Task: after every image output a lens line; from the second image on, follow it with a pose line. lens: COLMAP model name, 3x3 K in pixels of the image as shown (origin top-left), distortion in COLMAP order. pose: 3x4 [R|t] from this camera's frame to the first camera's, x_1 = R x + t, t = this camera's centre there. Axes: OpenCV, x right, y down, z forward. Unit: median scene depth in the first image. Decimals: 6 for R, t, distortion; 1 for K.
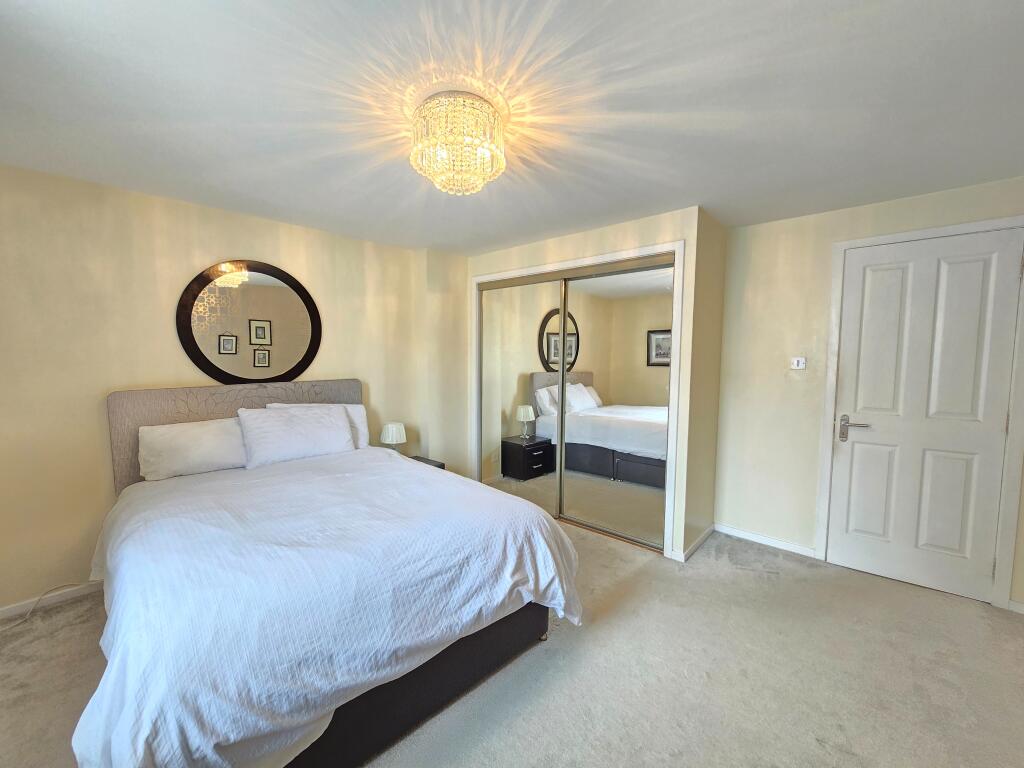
lens RADIAL K [[419.1, 0, 510.6], [0, 419.1, 384.2], [0, 0, 1]] dist [0.001024, 0.000092]
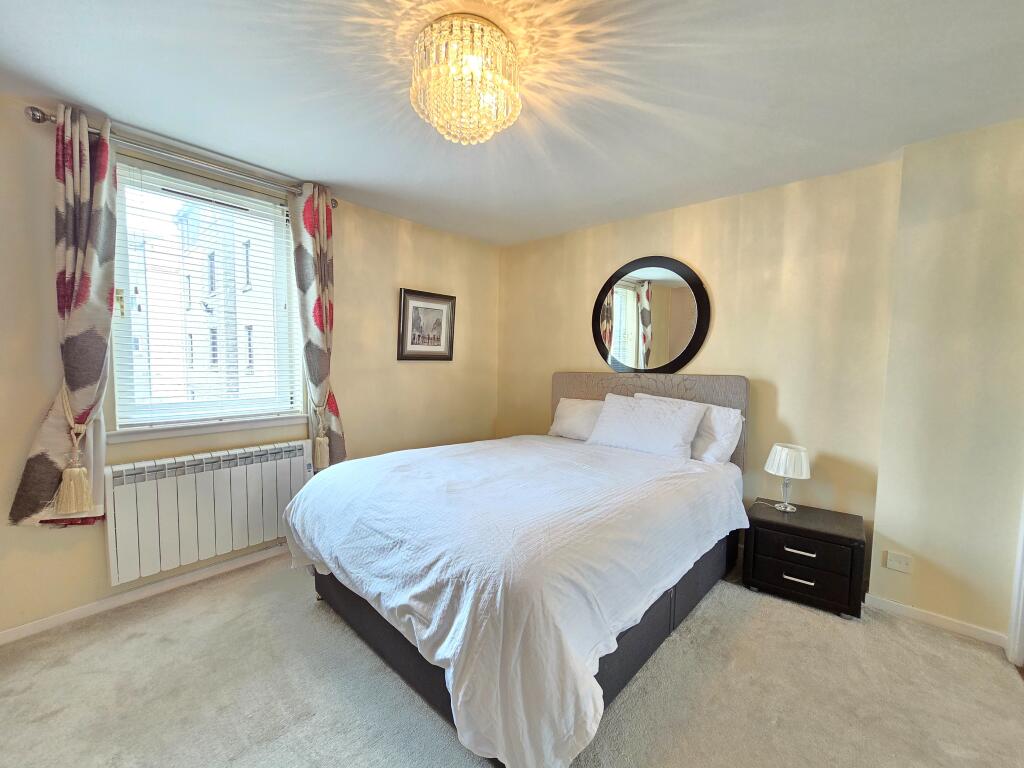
lens RADIAL K [[419.1, 0, 505.6], [0, 419.1, 381.5], [0, 0, 1]] dist [0.001024, 0.000092]
pose [[0.039392, 0.055755, -0.997667, 0.422738], [-0.080389, 0.995382, 0.052453, -0.008138], [0.995985, 0.078135, 0.043692, 0.589500]]
